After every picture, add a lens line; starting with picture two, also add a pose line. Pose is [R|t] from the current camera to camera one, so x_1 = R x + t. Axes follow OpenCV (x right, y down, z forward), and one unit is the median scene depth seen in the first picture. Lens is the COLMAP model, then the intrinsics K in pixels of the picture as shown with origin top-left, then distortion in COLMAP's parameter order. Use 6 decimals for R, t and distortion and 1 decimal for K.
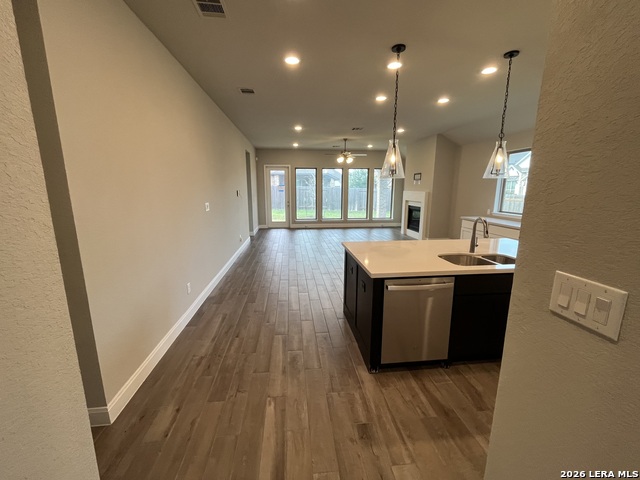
lens RADIAL K [[270.3, 0, 320.0], [0, 270.3, 240.0], [0, 0, 1]] dist [-0.001733, -0.000076]
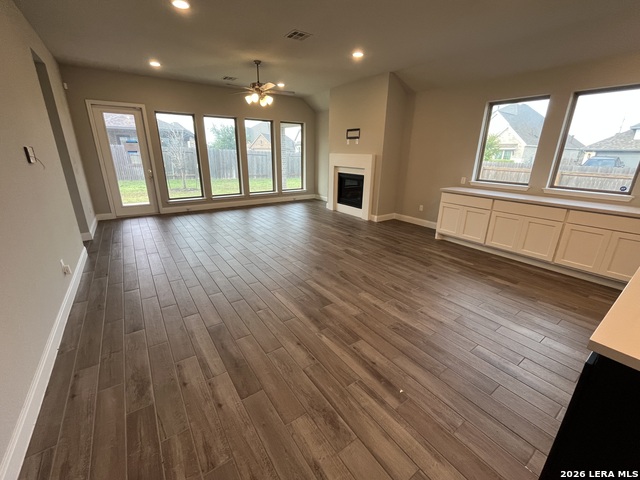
lens RADIAL K [[270.3, 0, 320.0], [0, 270.3, 240.0], [0, 0, 1]] dist [-0.001733, -0.000076]
pose [[0.876510, -0.141319, 0.460173, -0.088527], [0.080243, 0.985456, 0.149791, -0.052523], [-0.474649, -0.094368, 0.875102, 0.299288]]
